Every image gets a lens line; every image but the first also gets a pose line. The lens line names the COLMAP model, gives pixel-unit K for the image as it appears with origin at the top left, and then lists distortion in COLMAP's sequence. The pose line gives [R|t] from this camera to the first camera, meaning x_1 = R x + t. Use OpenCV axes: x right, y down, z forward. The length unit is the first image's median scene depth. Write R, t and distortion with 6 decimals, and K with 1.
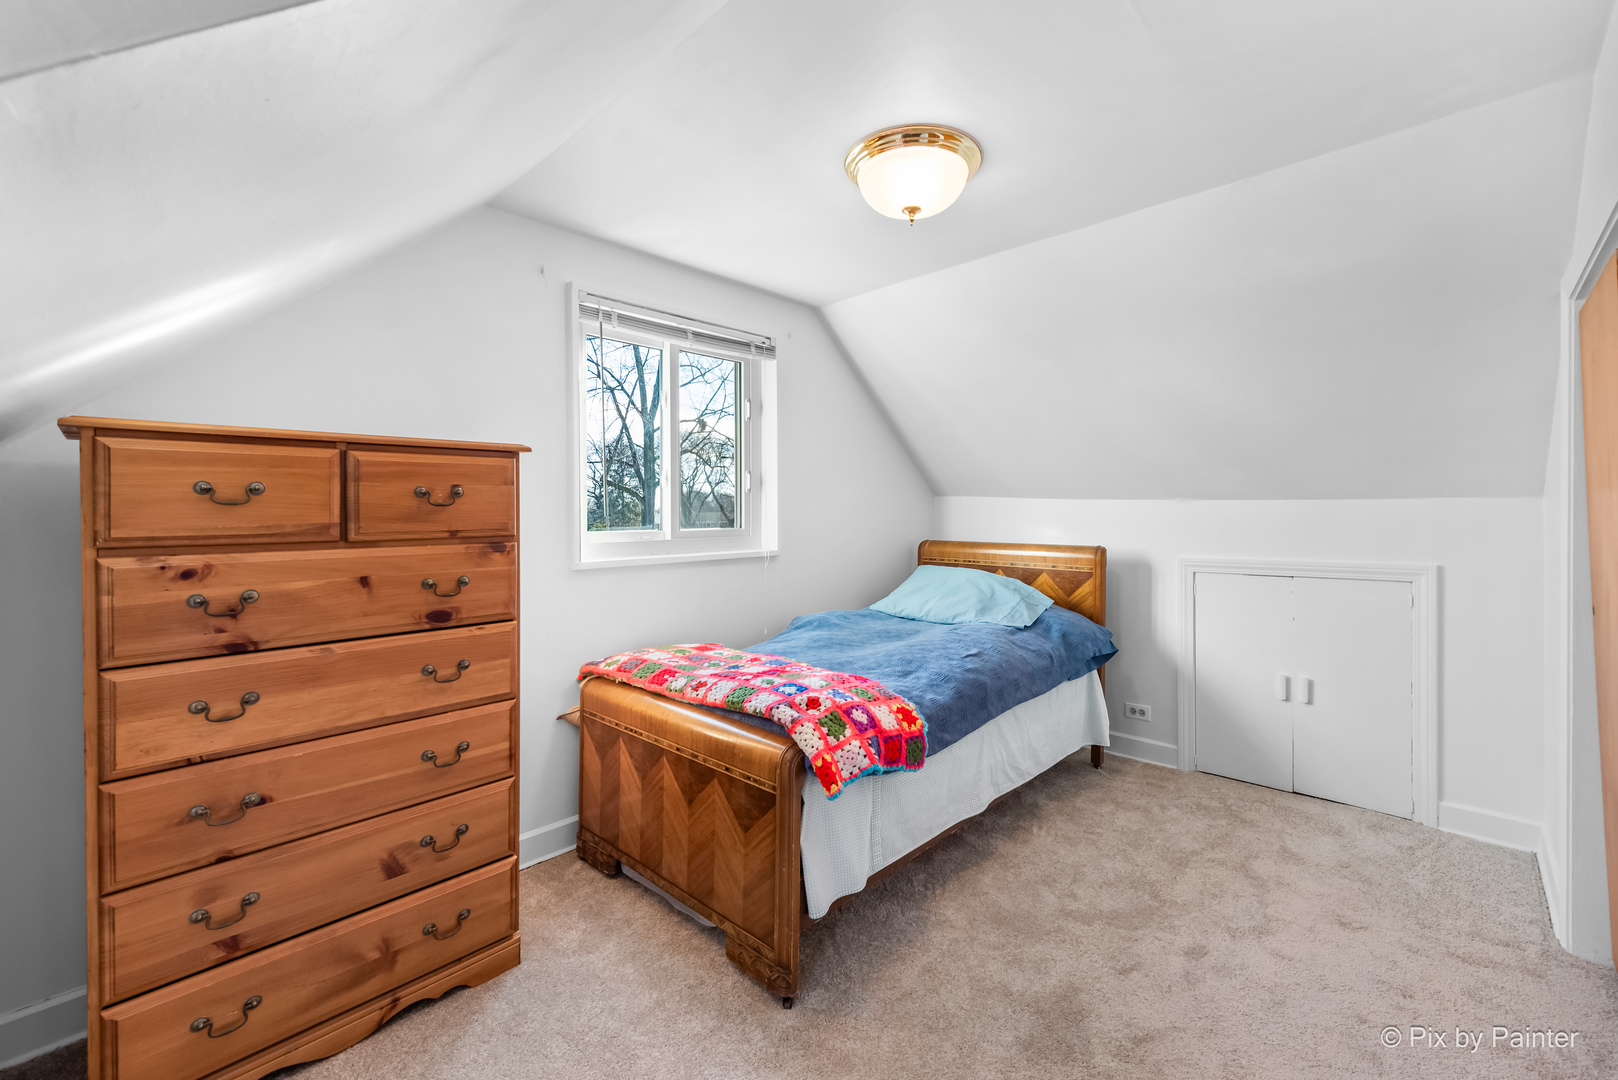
lens RADIAL K [[664.8, 0, 814.0], [0, 664.8, 513.3], [0, 0, 1]] dist [0.000079, -0.000109]
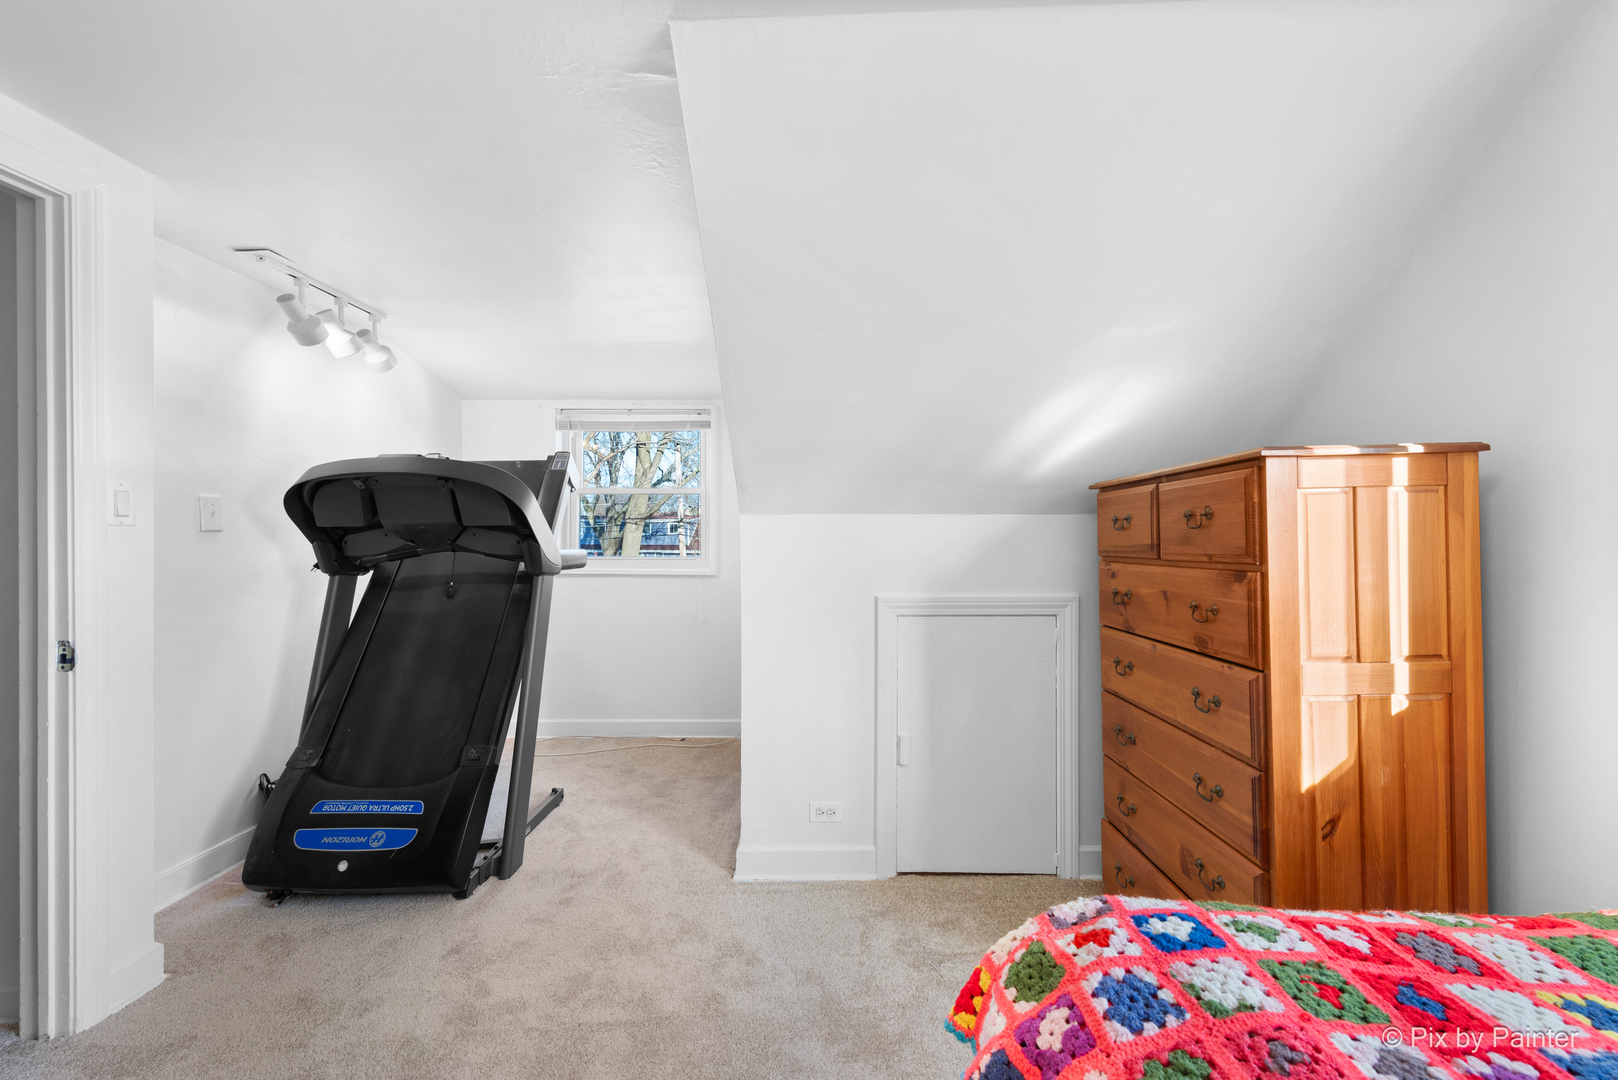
lens RADIAL K [[649.2, 0, 801.4], [0, 649.2, 545.0], [0, 0, 1]] dist [0.011640, -0.000527]
pose [[-0.741521, 0.011907, -0.670824, 0.496605], [0.003404, 0.999896, 0.013985, -0.001544], [0.670921, 0.008087, -0.741485, 1.279114]]
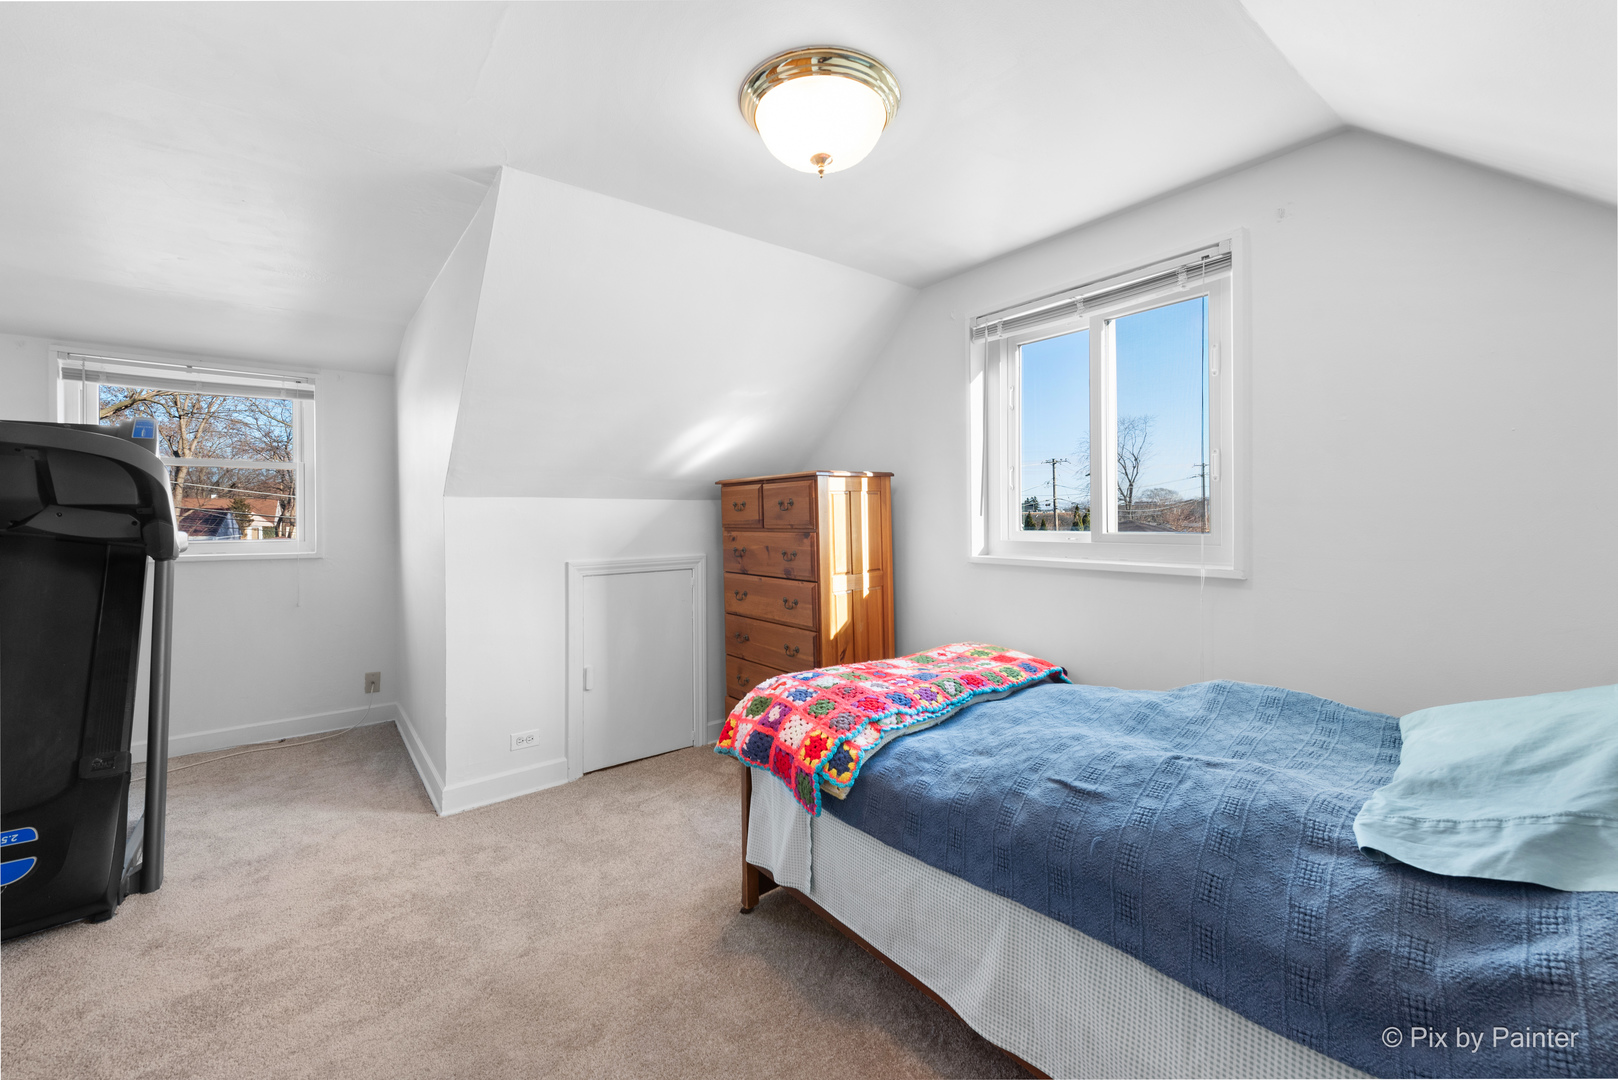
lens RADIAL K [[664.8, 0, 814.0], [0, 664.8, 513.3], [0, 0, 1]] dist [0.000079, -0.000109]
pose [[-0.144650, 0.000290, -0.989483, 1.175537], [0.004725, 0.999989, -0.000398, -0.001858], [0.989472, -0.004733, -0.144649, 1.295810]]
